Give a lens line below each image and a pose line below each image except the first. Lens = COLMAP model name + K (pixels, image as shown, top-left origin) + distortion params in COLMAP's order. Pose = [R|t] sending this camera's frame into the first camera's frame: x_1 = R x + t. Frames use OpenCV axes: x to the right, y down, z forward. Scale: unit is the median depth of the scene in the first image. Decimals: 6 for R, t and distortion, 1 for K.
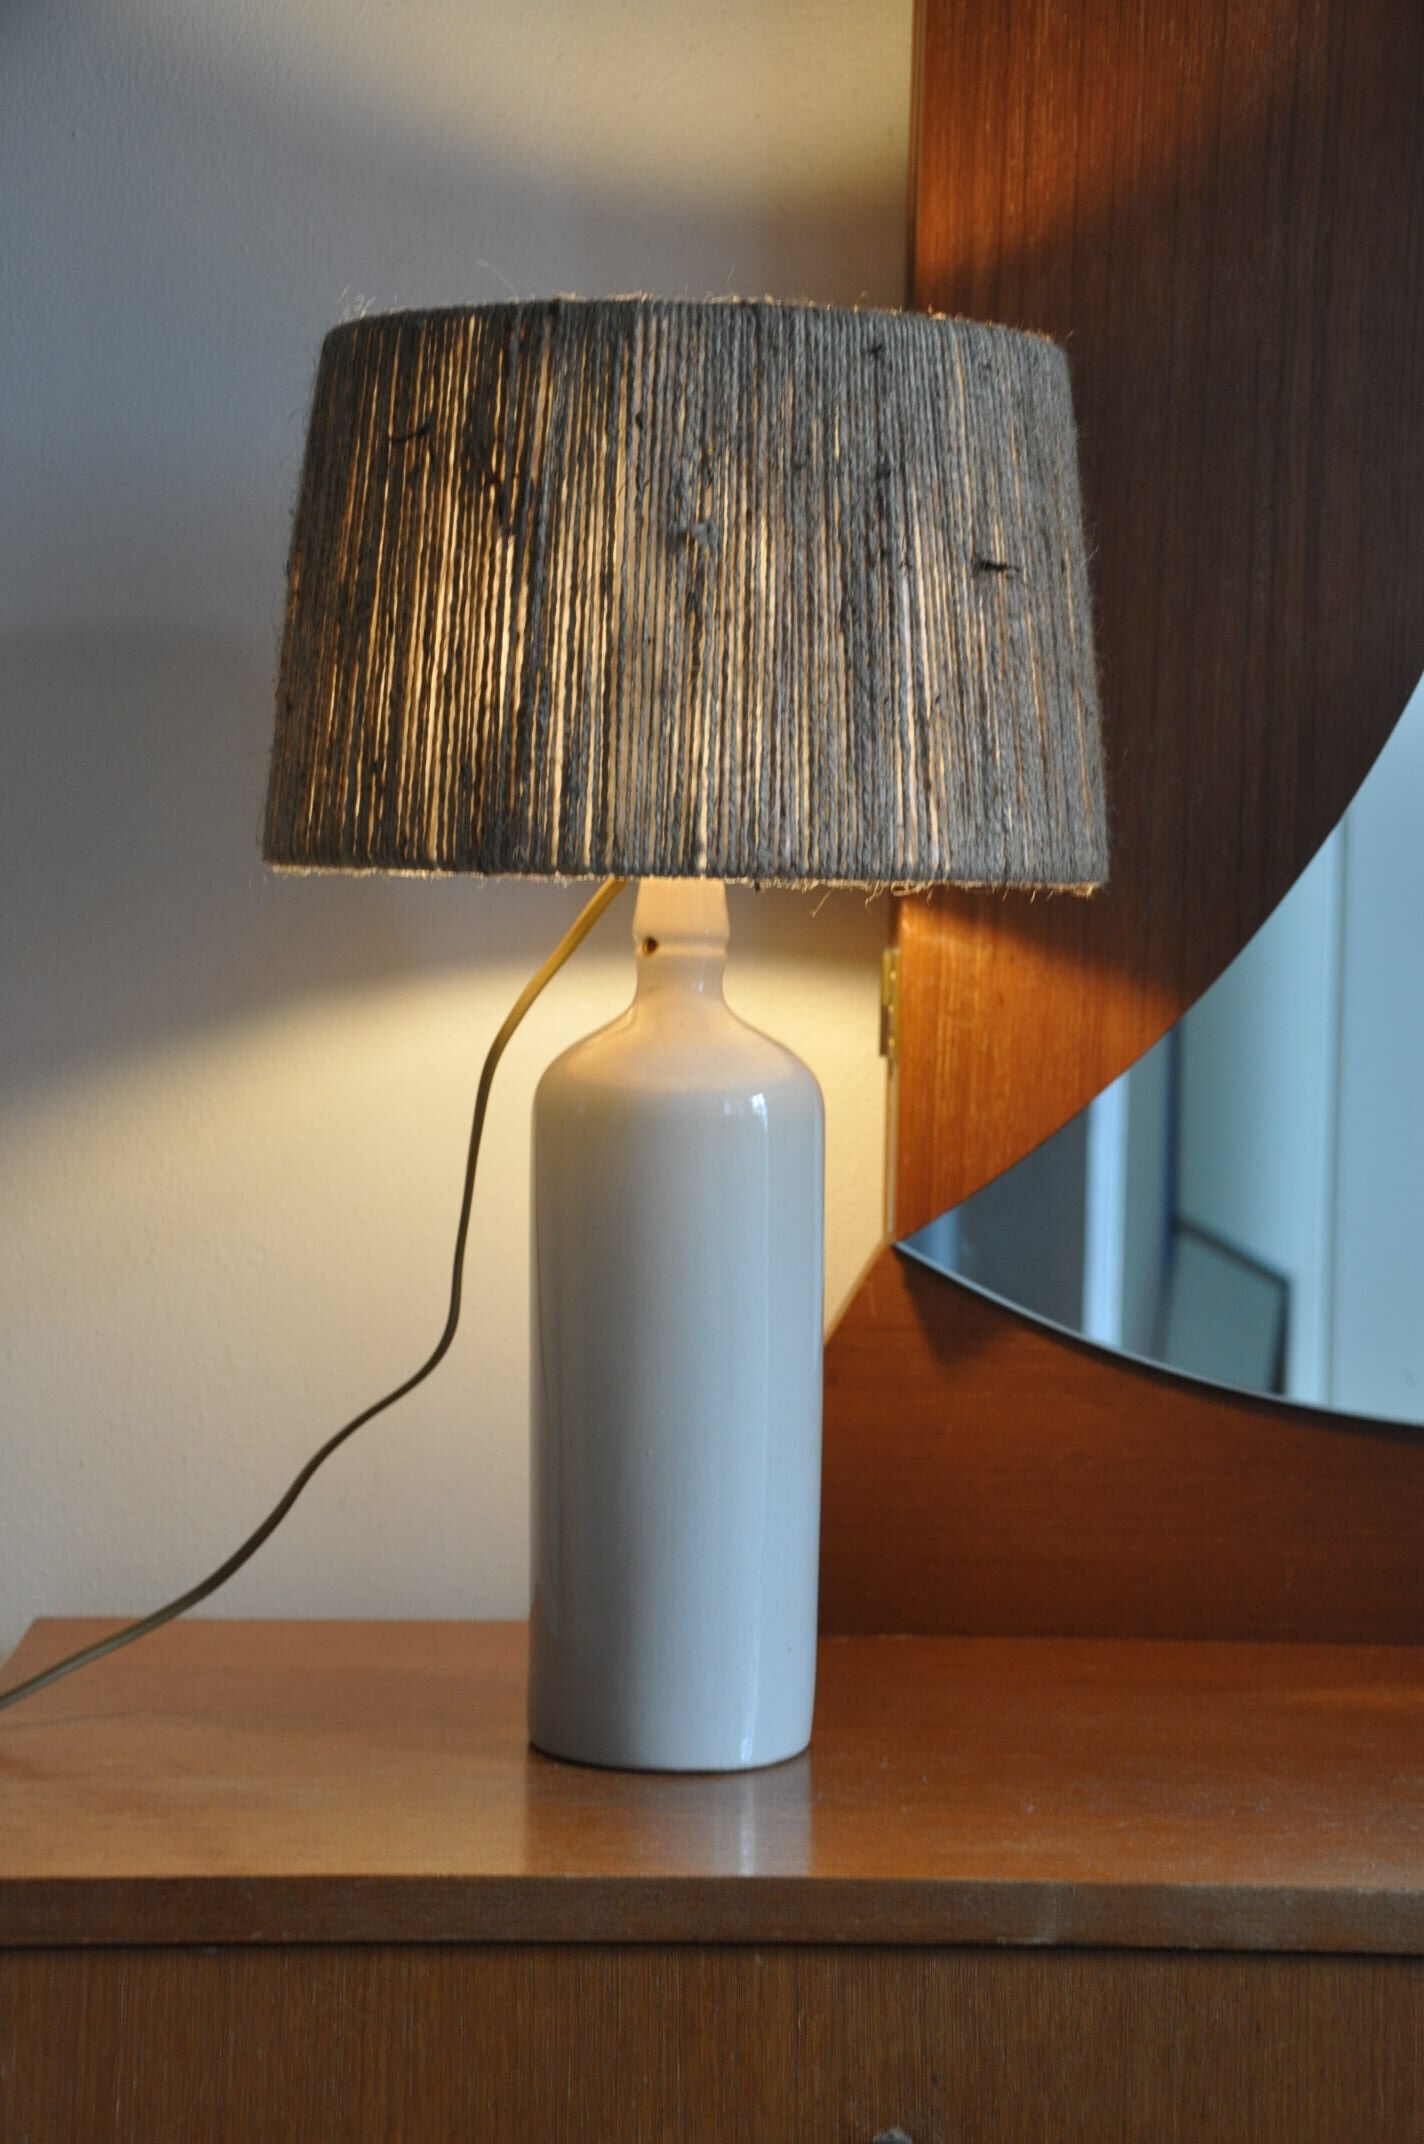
lens RADIAL K [[3606.7, 0, 706.5], [0, 3606.7, 1069.4], [0, 0, 1]] dist [0.243579, 0.000000]
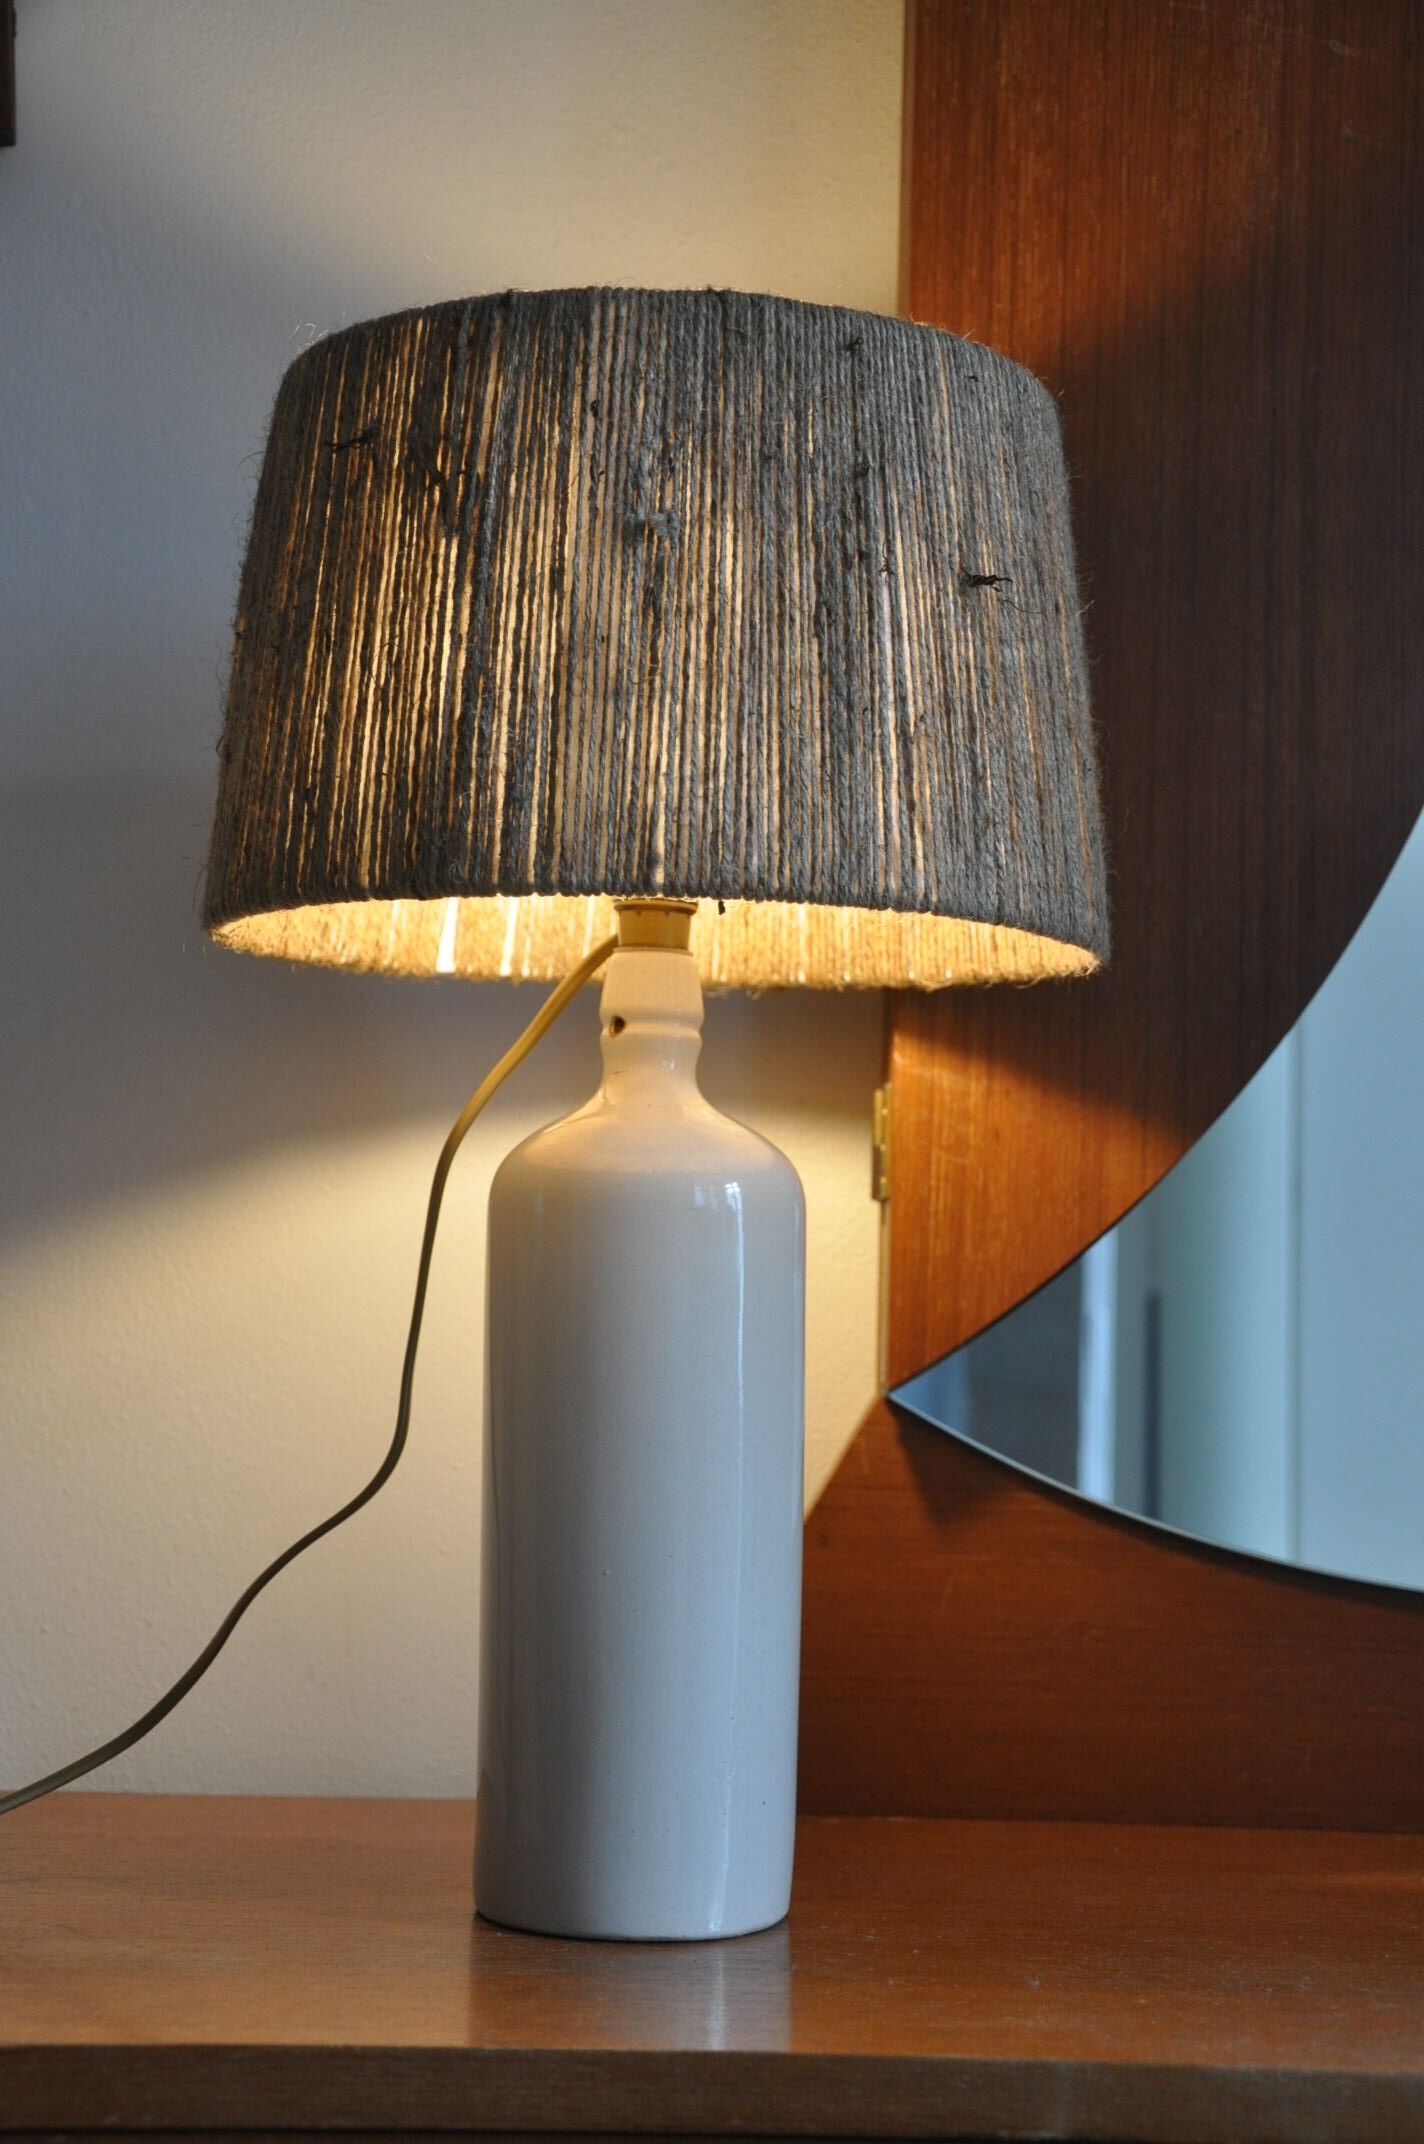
lens RADIAL K [[2871.1, 0, 710.0], [0, 2871.1, 1067.4], [0, 0, 1]] dist [0.106572, 0.000000]
pose [[0.999804, 0.002735, -0.019624, 0.025209], [-0.005396, 0.990578, -0.136840, 0.085545], [0.019065, 0.136919, 0.990399, 0.297157]]
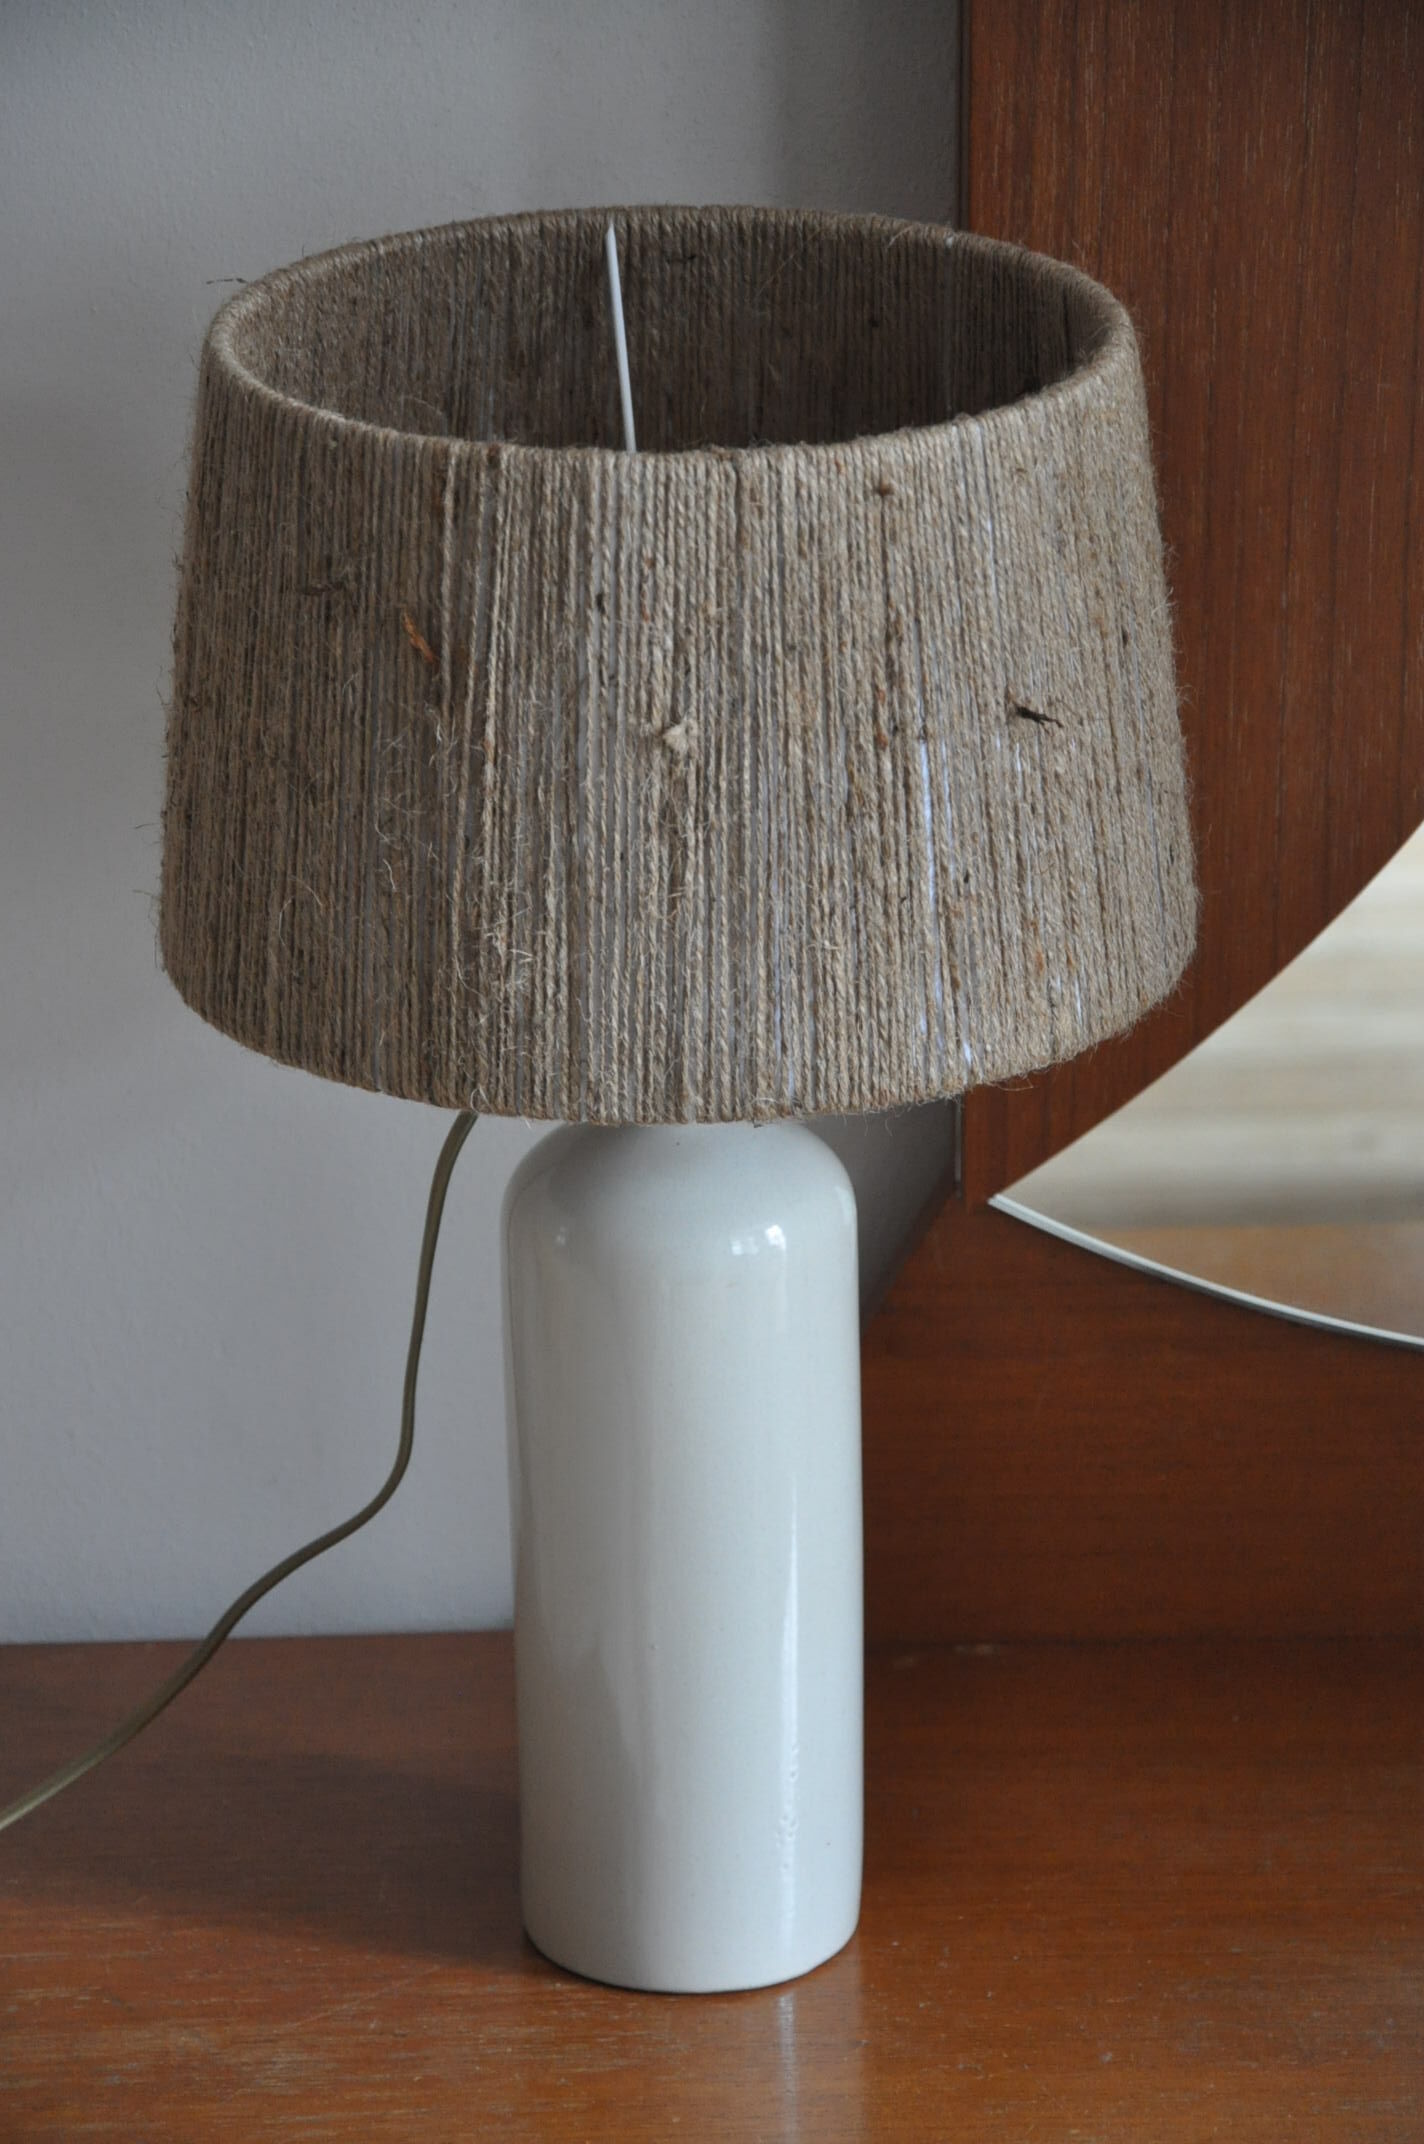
lens RADIAL K [[7001.5, 0, 700.1], [0, 7001.5, 1071.6], [0, 0, 1]] dist [1.006148, 0.000000]
pose [[0.999410, -0.025095, -0.023453, 0.039700], [0.030859, 0.955862, 0.292190, -0.544327], [0.015086, -0.292742, 0.956073, -0.580946]]
